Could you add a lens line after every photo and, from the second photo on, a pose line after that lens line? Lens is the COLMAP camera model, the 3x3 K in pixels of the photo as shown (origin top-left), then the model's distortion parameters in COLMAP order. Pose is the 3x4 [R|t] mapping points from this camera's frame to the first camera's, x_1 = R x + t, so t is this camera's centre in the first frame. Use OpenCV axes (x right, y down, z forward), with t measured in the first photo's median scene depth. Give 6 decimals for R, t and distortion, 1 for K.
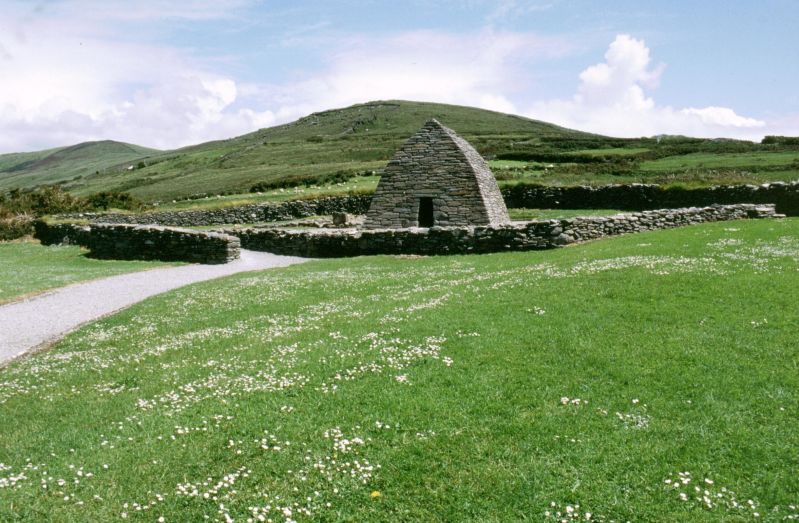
lens RADIAL K [[862.0, 0, 399.6], [0, 862.0, 261.6], [0, 0, 1]] dist [-0.012837, 0.000000]
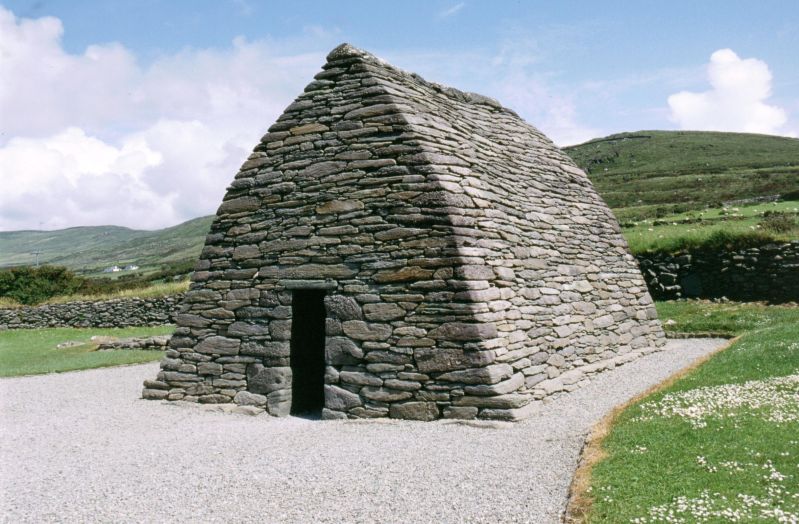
lens RADIAL K [[862.0, 0, 399.3], [0, 862.0, 261.8], [0, 0, 1]] dist [-0.012837, 0.000000]
pose [[0.941184, -0.019712, -0.337320, 0.164554], [-0.002172, 0.997923, -0.064376, -0.064149], [0.337888, 0.061323, 0.939186, 0.708814]]
